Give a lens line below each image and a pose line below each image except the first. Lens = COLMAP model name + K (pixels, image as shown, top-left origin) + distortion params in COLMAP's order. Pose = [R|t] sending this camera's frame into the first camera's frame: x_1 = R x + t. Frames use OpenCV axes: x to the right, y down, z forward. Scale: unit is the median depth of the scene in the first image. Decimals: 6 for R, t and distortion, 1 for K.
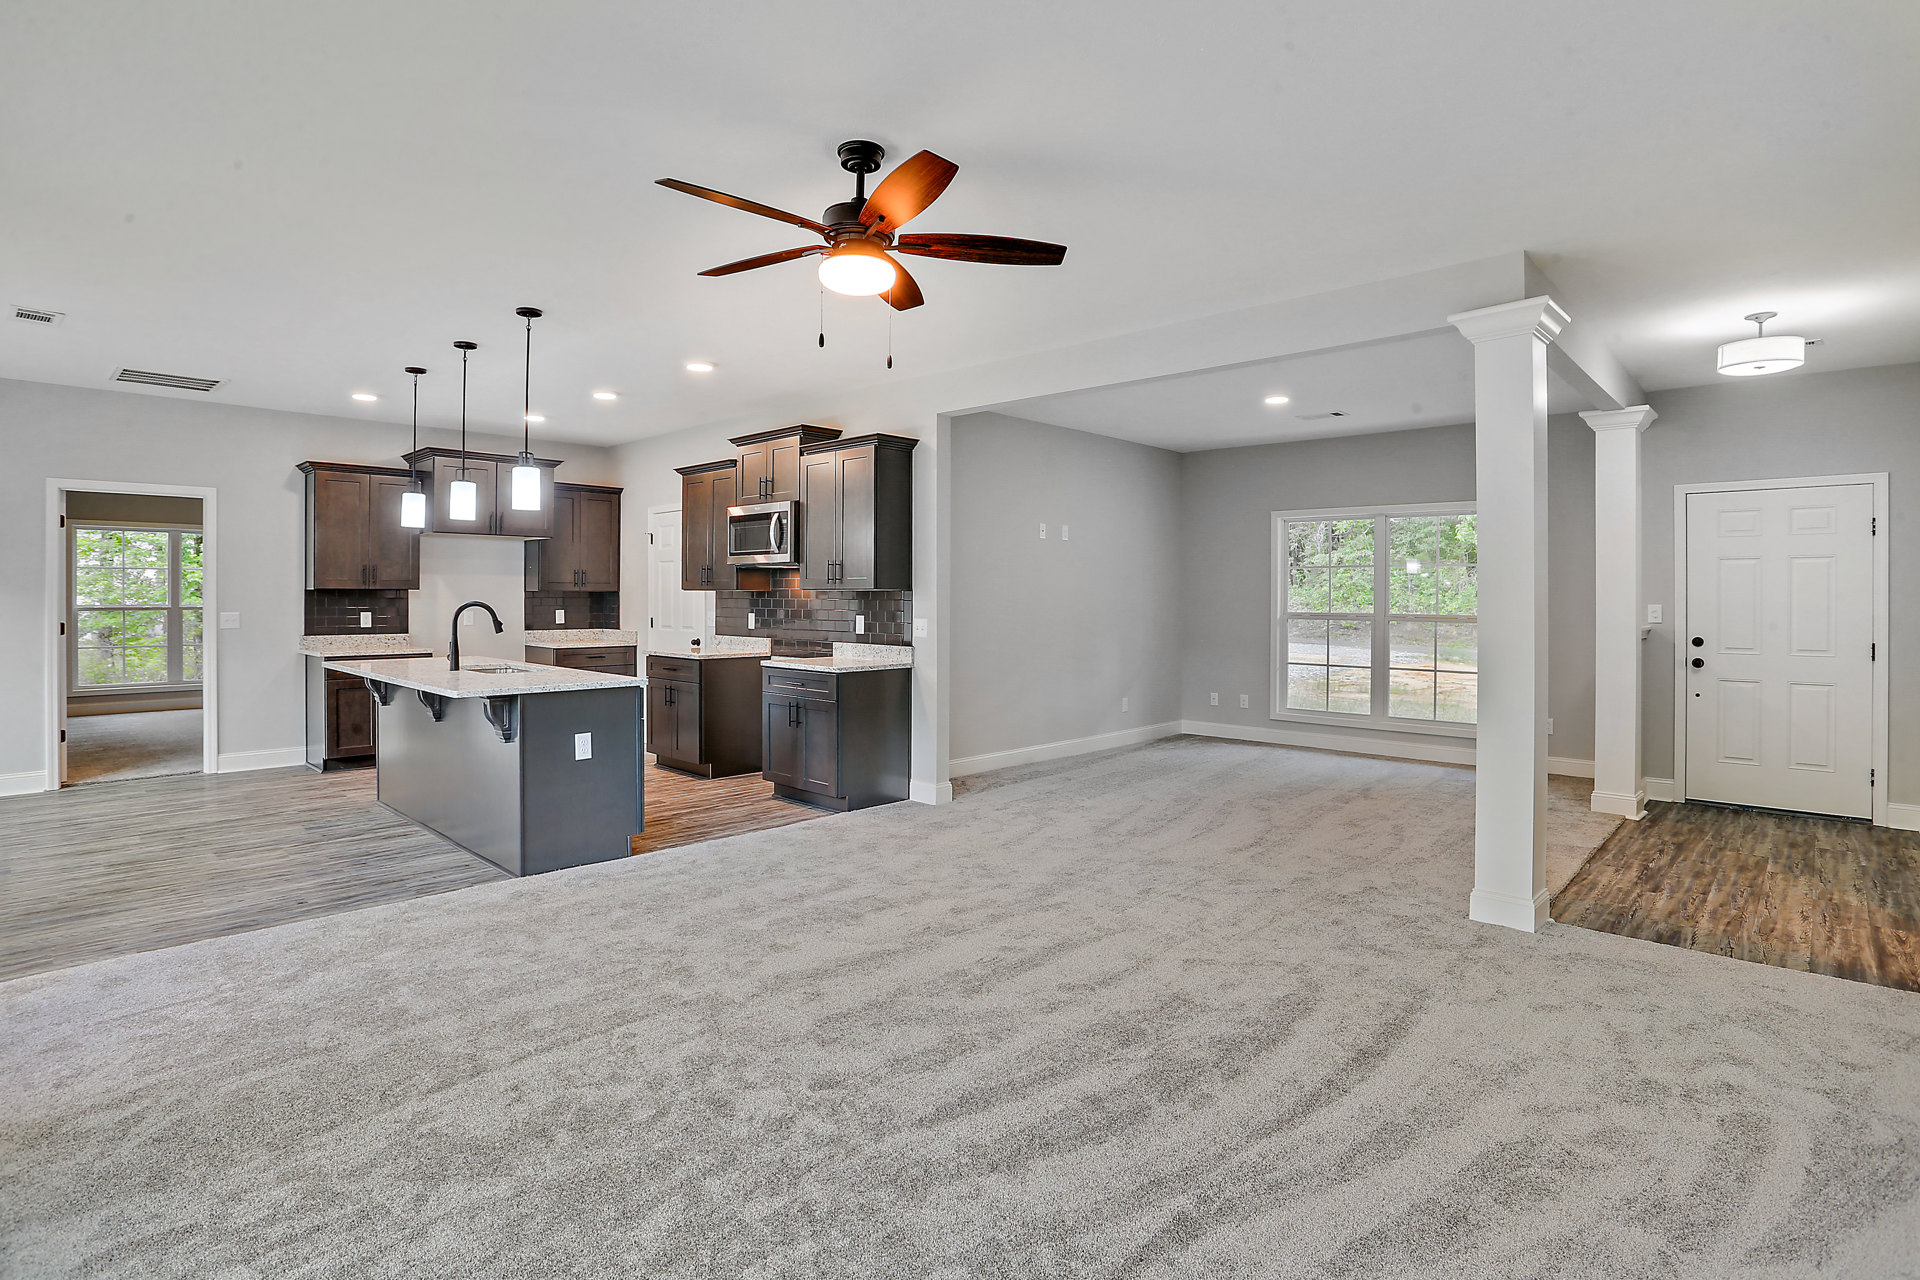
lens RADIAL K [[962.1, 0, 957.3], [0, 962.1, 600.9], [0, 0, 1]] dist [-0.079787, -0.000087]
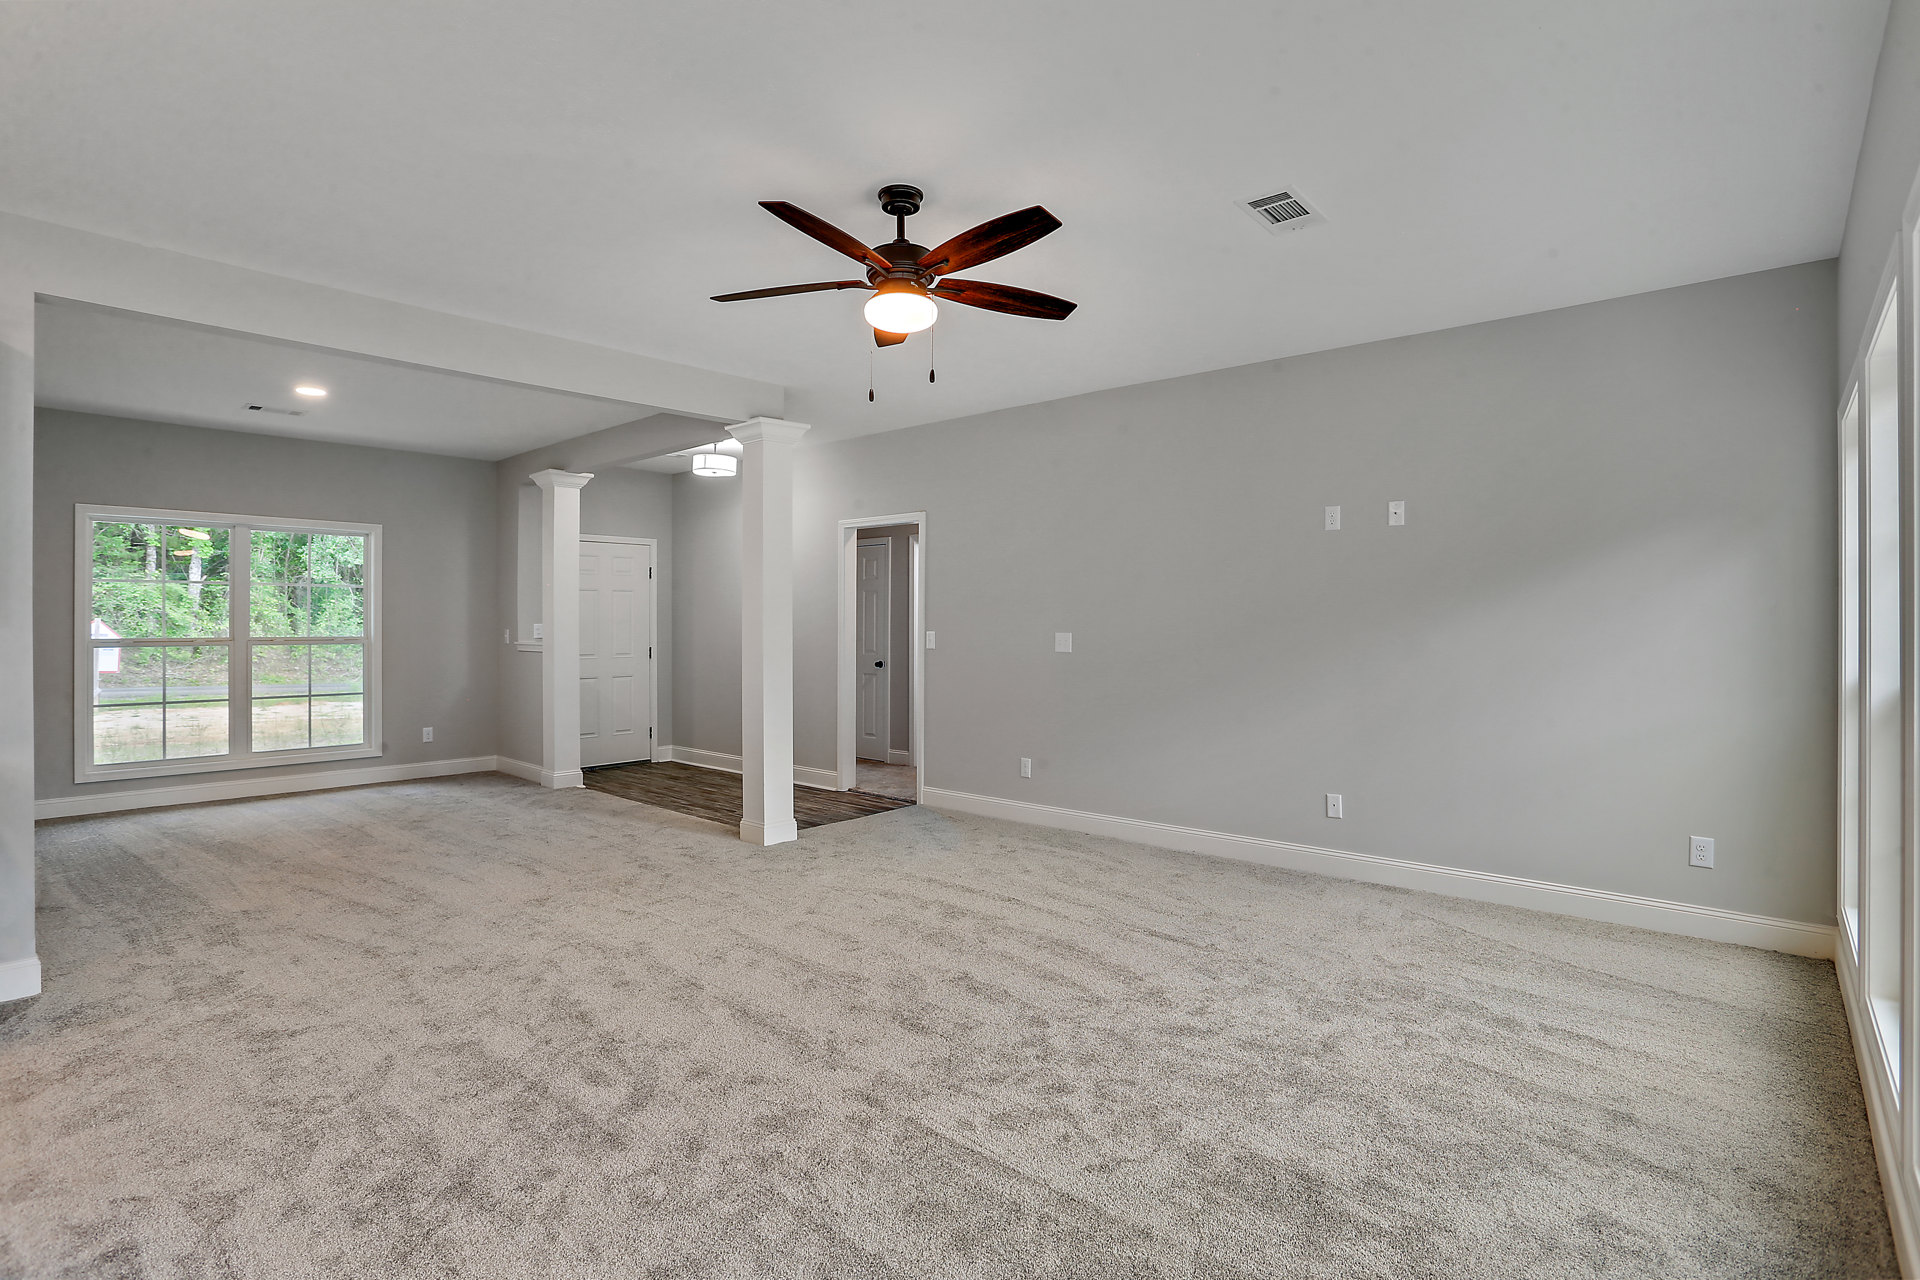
lens RADIAL K [[929.6, 0, 958.4], [0, 929.6, 622.3], [0, 0, 1]] dist [-0.045742, 0.000023]
pose [[-0.036531, -0.002764, 0.999329, -1.041862], [0.001878, 0.999994, 0.002835, -0.004540], [-0.999331, 0.001980, -0.036525, 0.902714]]
